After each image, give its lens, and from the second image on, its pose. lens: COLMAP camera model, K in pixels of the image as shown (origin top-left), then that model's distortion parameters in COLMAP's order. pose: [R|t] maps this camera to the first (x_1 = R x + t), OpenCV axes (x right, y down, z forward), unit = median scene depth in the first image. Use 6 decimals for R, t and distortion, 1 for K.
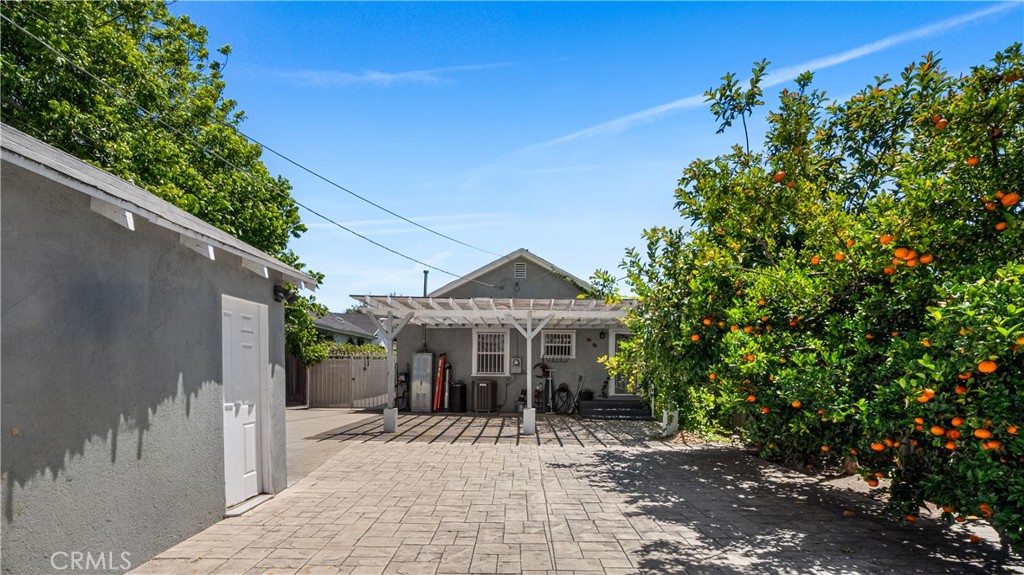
lens RADIAL K [[477.0, 0, 520.4], [0, 477.0, 291.7], [0, 0, 1]] dist [-0.002633, -0.000385]
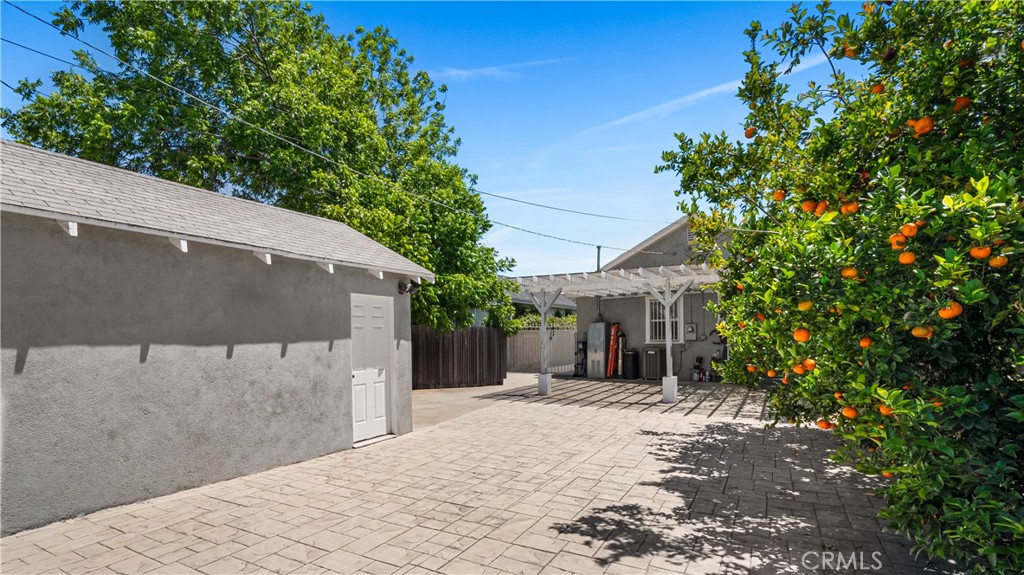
lens RADIAL K [[457.3, 0, 512.7], [0, 457.3, 241.8], [0, 0, 1]] dist [-0.000677, -0.000288]
pose [[0.876138, -0.117478, -0.467527, 0.216012], [0.097489, 0.992991, -0.066821, -0.004514], [0.472100, 0.012965, 0.881450, -0.008037]]
